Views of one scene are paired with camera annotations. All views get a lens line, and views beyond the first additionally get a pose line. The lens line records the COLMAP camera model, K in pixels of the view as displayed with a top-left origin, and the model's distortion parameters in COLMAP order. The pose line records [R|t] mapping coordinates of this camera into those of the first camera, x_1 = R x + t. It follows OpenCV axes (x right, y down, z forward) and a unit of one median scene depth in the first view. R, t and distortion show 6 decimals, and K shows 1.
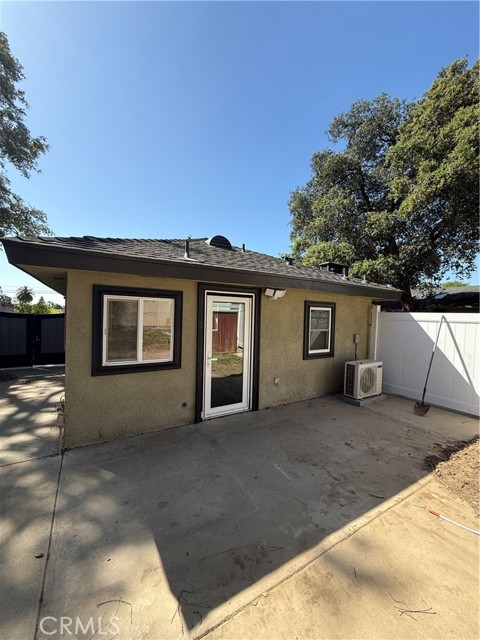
lens RADIAL K [[256.6, 0, 239.7], [0, 256.6, 321.5], [0, 0, 1]] dist [-0.006024, 0.000009]
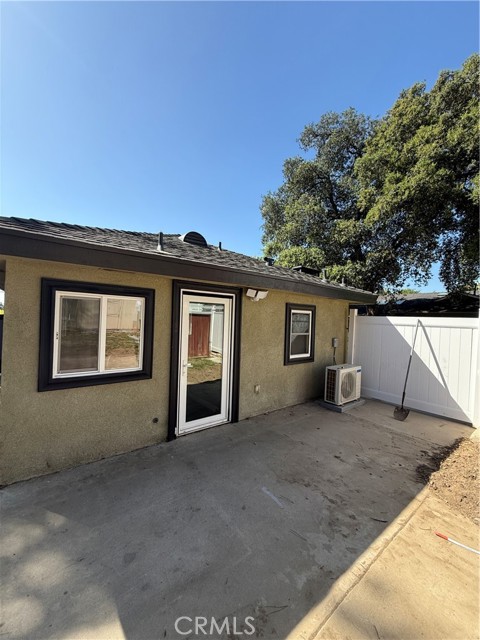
lens RADIAL K [[256.6, 0, 240.3], [0, 256.6, 320.9], [0, 0, 1]] dist [-0.006024, 0.000009]
pose [[0.992582, 0.007100, 0.121371, -0.038391], [-0.005355, 0.999878, -0.014693, 0.000685], [-0.121460, 0.013934, 0.992498, 0.101233]]
